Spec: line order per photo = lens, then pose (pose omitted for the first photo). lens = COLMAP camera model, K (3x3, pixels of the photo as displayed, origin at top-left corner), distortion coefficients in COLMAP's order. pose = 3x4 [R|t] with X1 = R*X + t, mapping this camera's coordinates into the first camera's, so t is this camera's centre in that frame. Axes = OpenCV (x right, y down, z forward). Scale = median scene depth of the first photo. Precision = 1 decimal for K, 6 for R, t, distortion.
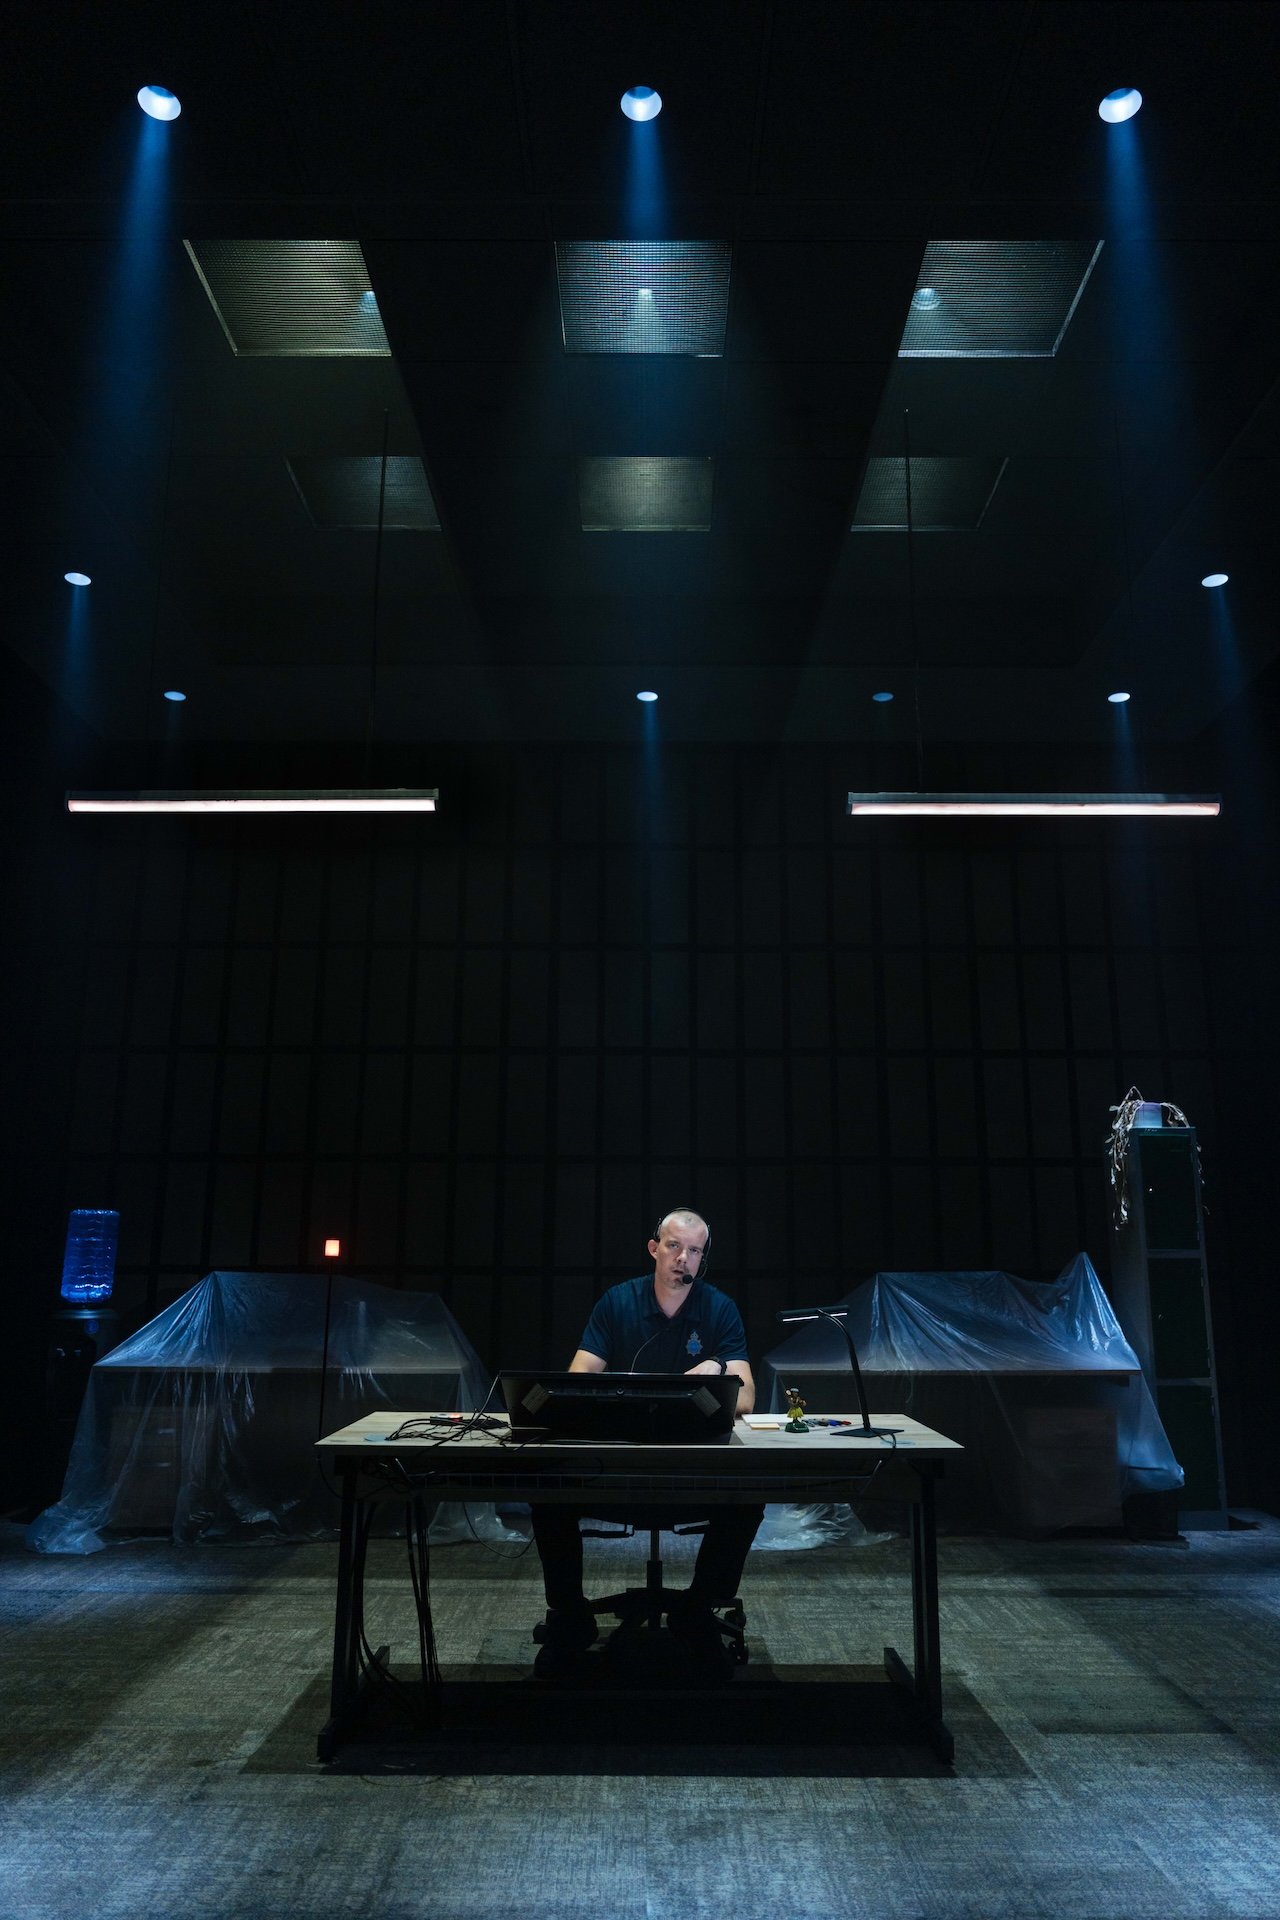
lens RADIAL K [[1391.6, 0, 640.0], [0, 1391.6, 960.0], [0, 0, 1]] dist [0.006498, 0.001049]
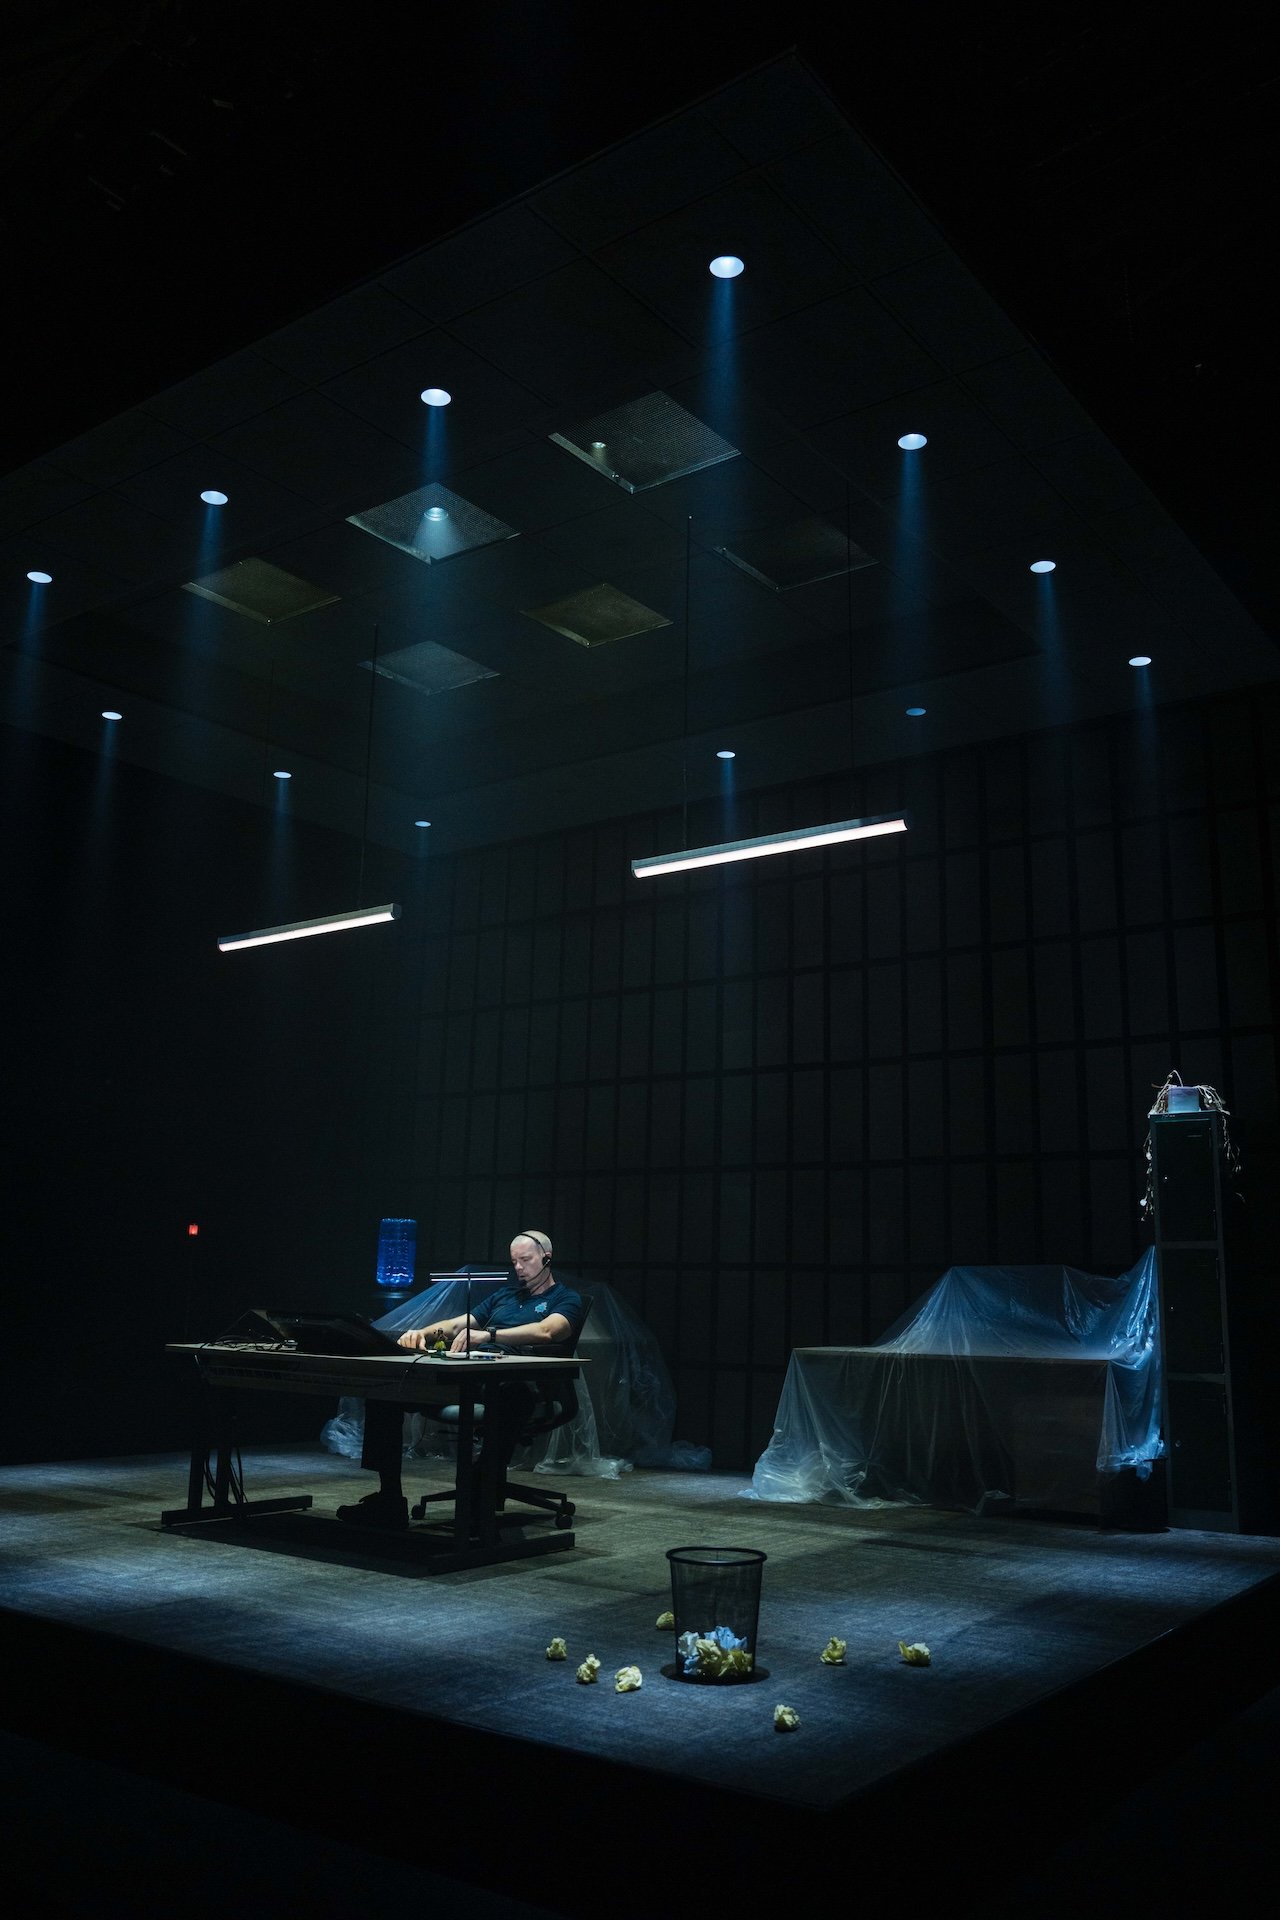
lens RADIAL K [[1536.2, 0, 640.0], [0, 1536.2, 960.0], [0, 0, 1]] dist [-0.001045, -0.000297]
pose [[0.805583, -0.115069, -0.581201, 0.713602], [0.117795, 0.992482, -0.033225, 0.008290], [0.580655, -0.041697, 0.813081, -0.064929]]
